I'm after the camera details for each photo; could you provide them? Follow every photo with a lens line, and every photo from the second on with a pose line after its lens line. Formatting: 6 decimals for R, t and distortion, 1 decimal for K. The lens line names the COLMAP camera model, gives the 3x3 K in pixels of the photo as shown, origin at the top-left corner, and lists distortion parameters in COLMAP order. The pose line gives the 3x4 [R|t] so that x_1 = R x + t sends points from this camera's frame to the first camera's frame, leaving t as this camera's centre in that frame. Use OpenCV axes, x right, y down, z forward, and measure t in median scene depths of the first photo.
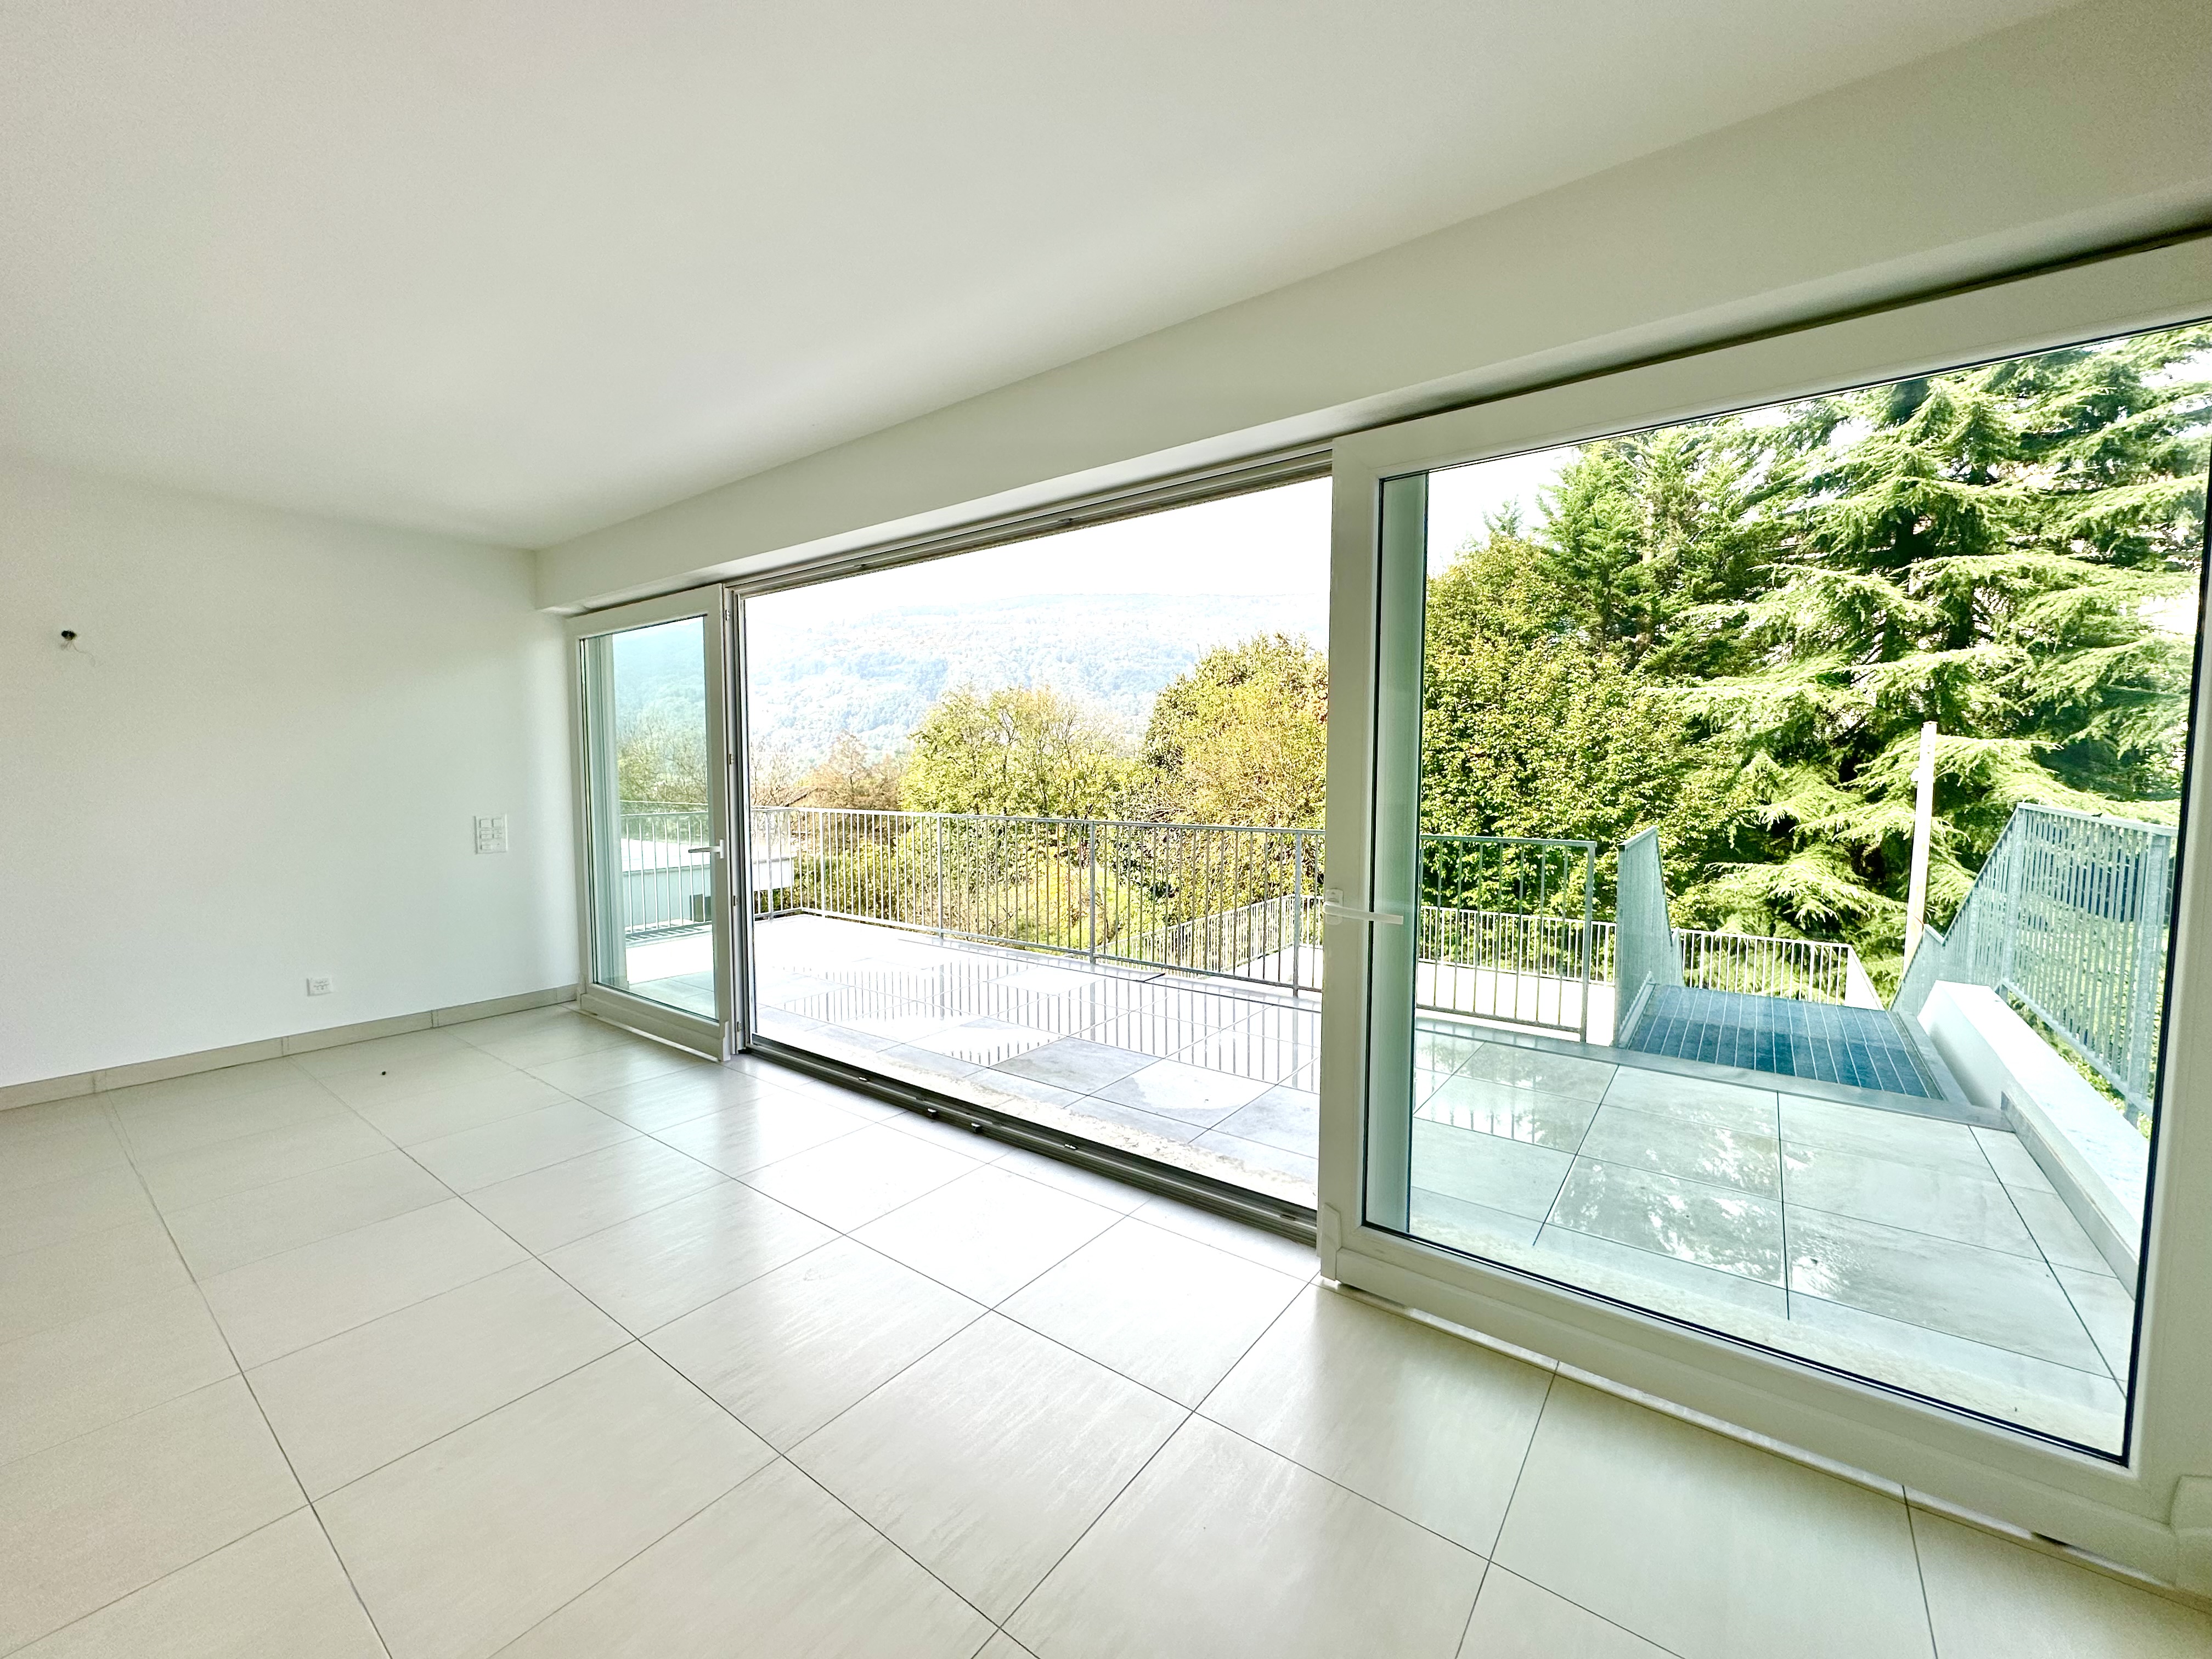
lens RADIAL K [[880.2, 0, 1109.1], [0, 880.2, 825.7], [0, 0, 1]] dist [-0.002760, -0.000841]
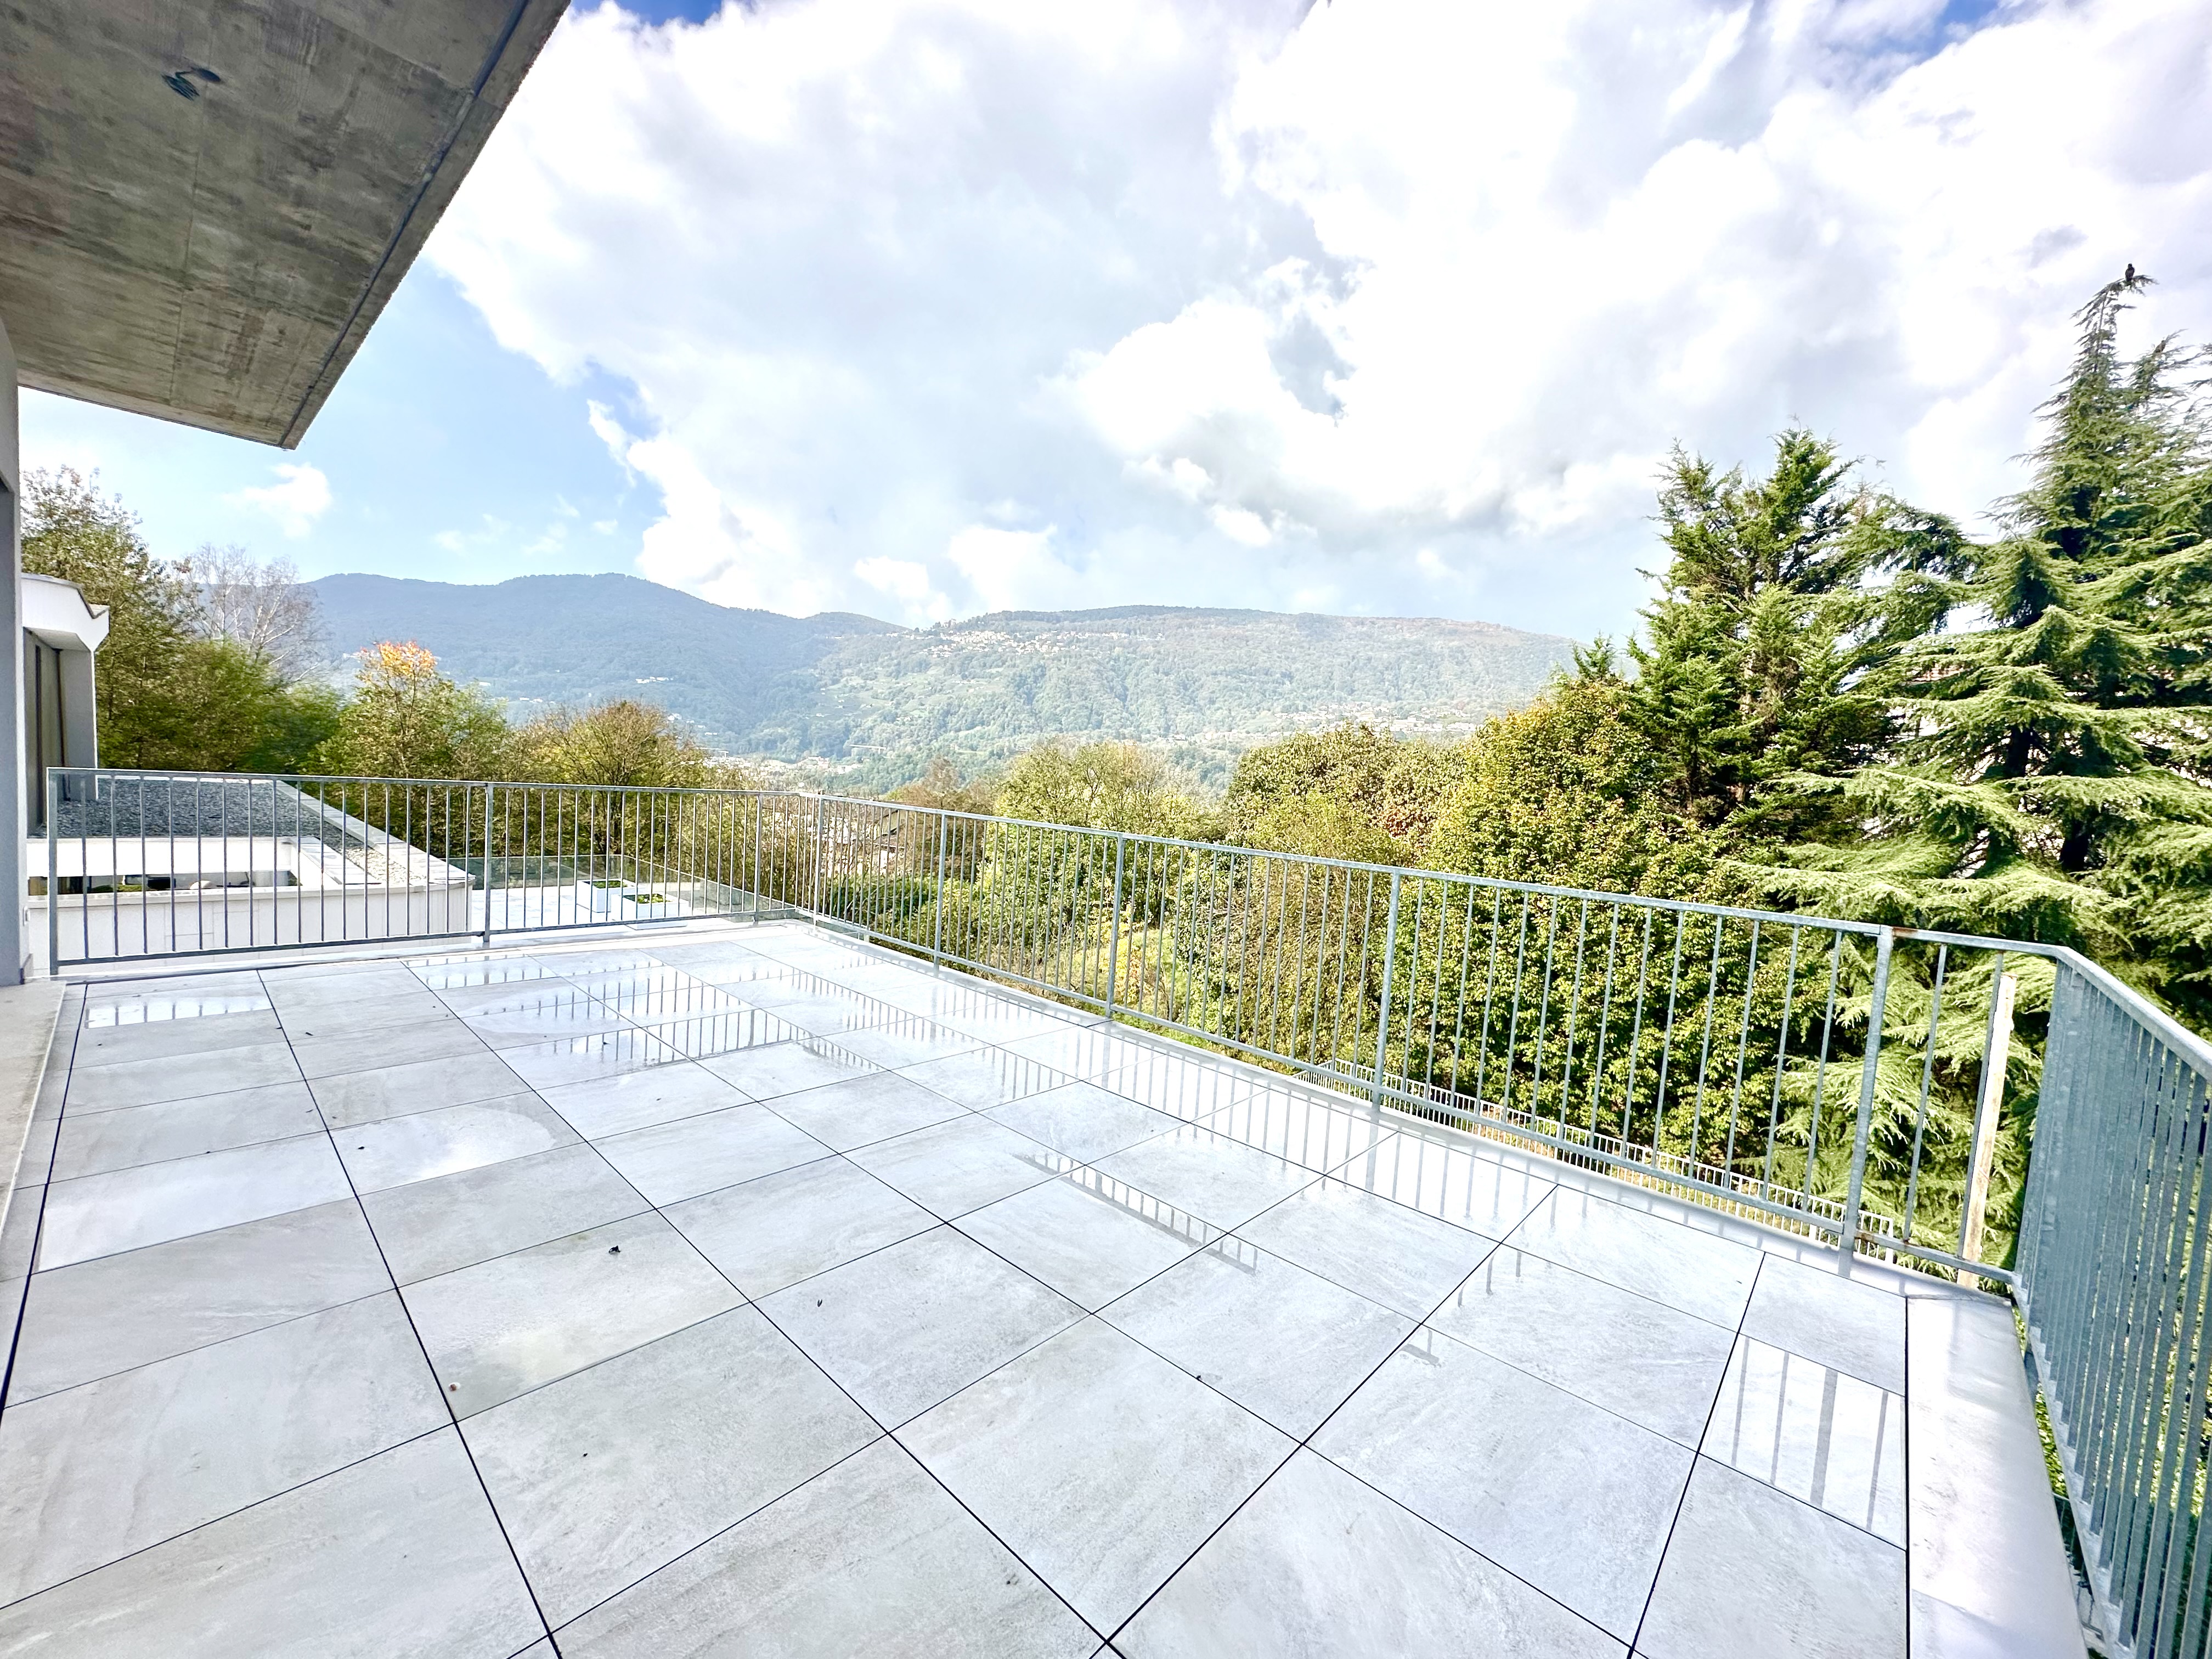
lens RADIAL K [[880.2, 0, 1107.4], [0, 880.2, 830.9], [0, 0, 1]] dist [-0.002760, -0.000841]
pose [[0.992503, 0.071355, -0.099233, 0.021161], [-0.071941, 0.997406, -0.002339, -0.130937], [0.098808, 0.009460, 0.995062, -0.039466]]
